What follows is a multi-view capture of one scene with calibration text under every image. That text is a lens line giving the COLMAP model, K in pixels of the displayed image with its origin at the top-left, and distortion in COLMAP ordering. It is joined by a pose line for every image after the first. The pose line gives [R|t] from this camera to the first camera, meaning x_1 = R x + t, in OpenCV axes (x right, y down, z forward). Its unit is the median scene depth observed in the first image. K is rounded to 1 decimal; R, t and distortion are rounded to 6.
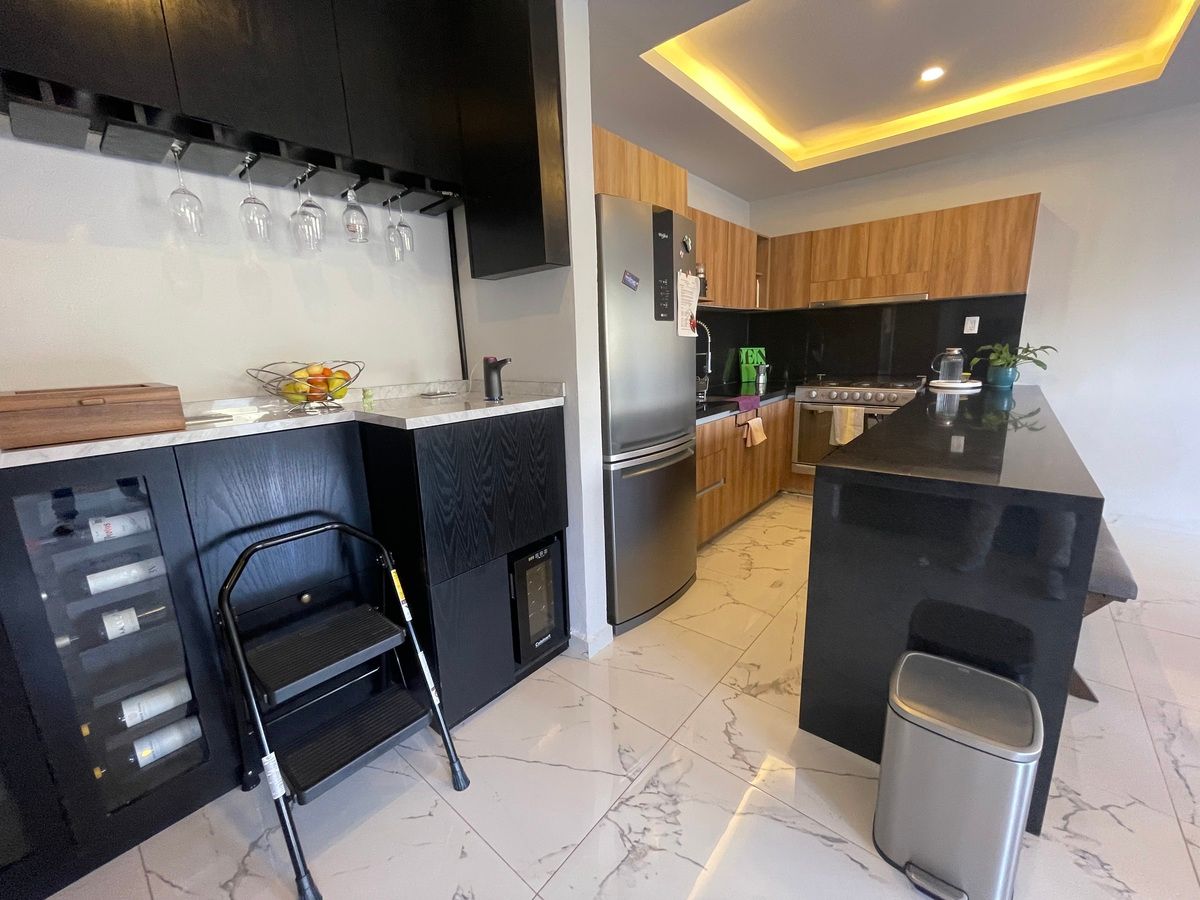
lens RADIAL K [[485.0, 0, 600.0], [0, 485.0, 450.0], [0, 0, 1]] dist [-0.000964, -0.000439]
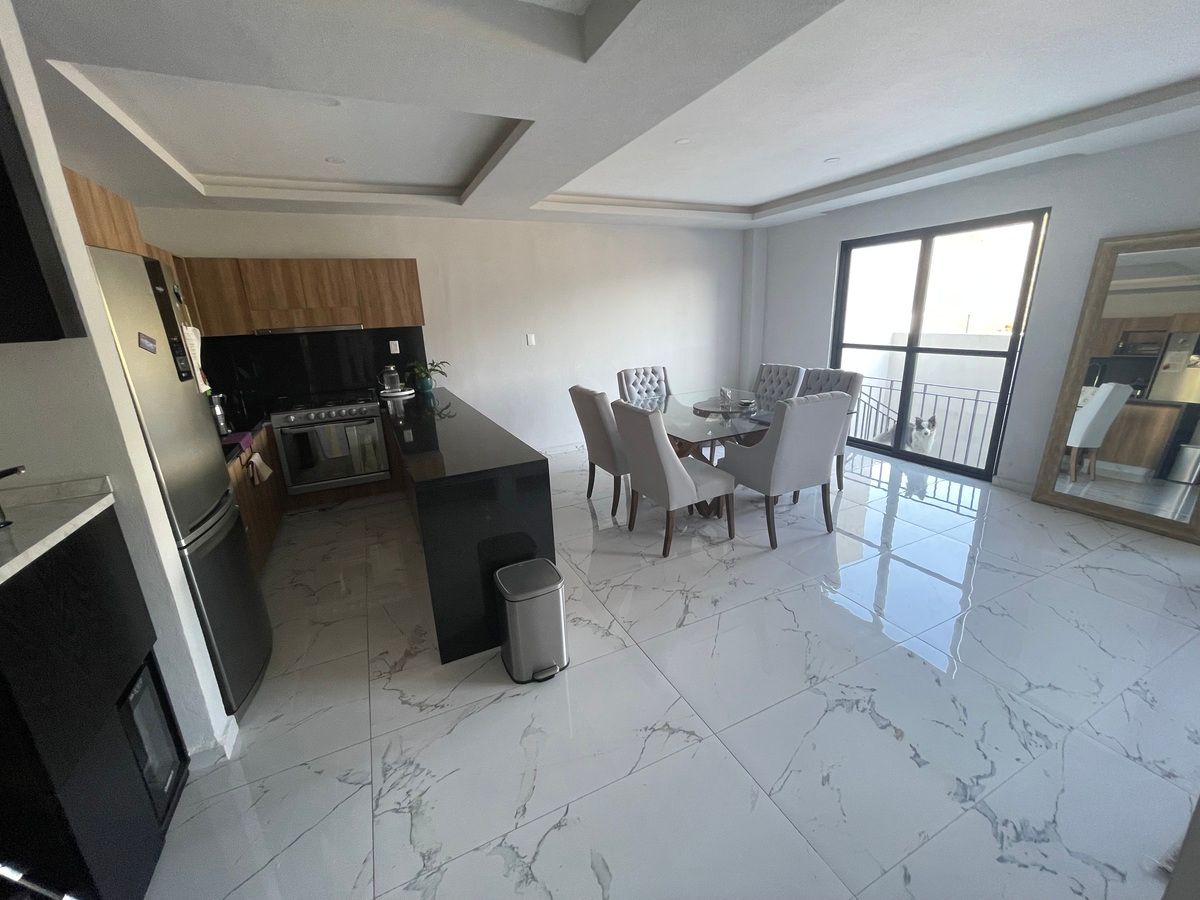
lens RADIAL K [[485.0, 0, 600.0], [0, 485.0, 450.0], [0, 0, 1]] dist [-0.000964, -0.000439]
pose [[0.409397, -0.232376, 0.882268, -0.257462], [0.217805, 0.963953, 0.152823, -0.072564], [-0.885977, 0.129598, 0.445252, -0.056719]]
